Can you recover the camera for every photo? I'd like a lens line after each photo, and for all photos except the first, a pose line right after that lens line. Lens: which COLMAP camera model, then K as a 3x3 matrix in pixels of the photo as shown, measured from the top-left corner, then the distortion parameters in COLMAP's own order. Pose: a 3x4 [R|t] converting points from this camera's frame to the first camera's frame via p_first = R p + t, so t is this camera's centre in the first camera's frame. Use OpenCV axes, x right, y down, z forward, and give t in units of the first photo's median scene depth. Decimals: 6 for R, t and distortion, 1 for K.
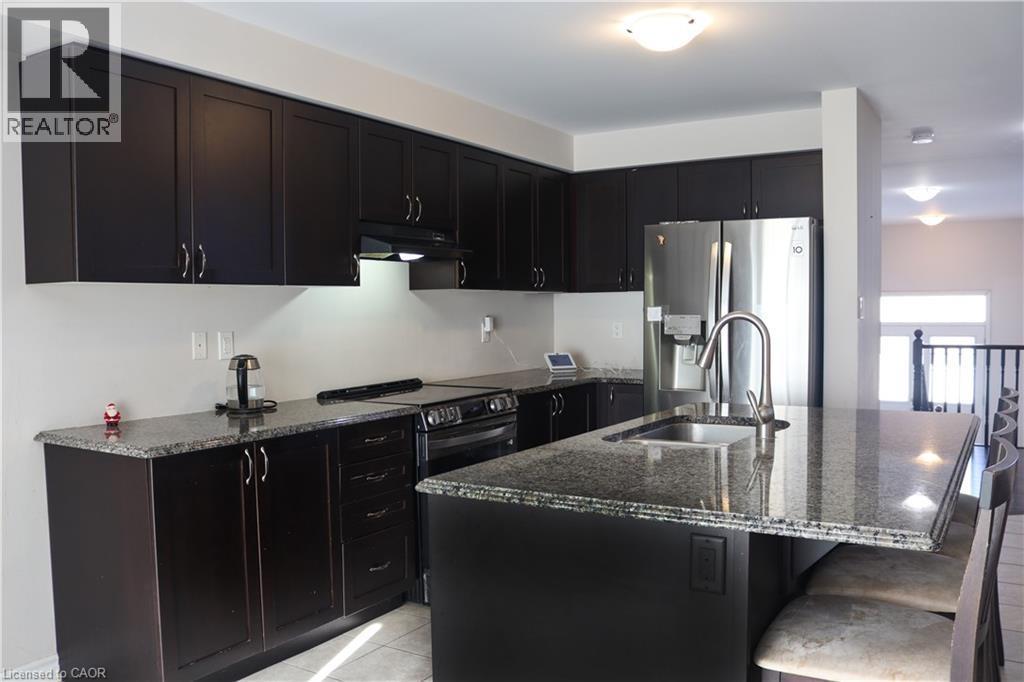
lens RADIAL K [[819.7, 0, 512.0], [0, 819.7, 341.0], [0, 0, 1]] dist [-0.061329, 0.002568]
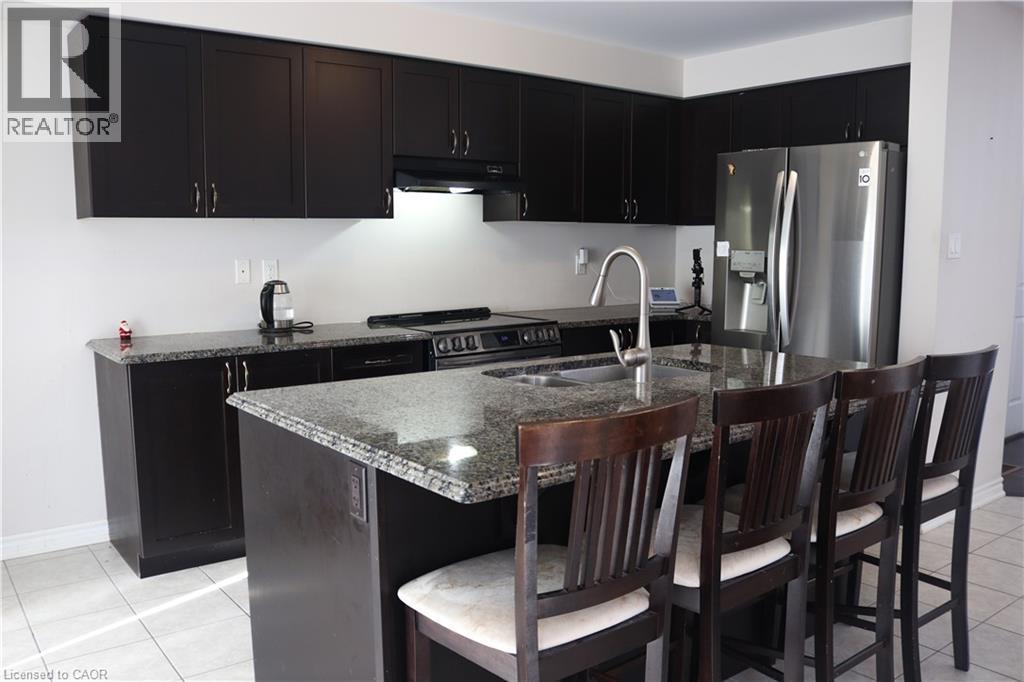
lens RADIAL K [[817.2, 0, 512.0], [0, 817.2, 341.0], [0, 0, 1]] dist [-0.129666, 0.149597]
pose [[0.943825, 0.050005, -0.326639, 0.288997], [-0.022286, 0.995866, 0.088061, -0.004536], [0.329692, -0.075835, 0.941038, 0.042050]]
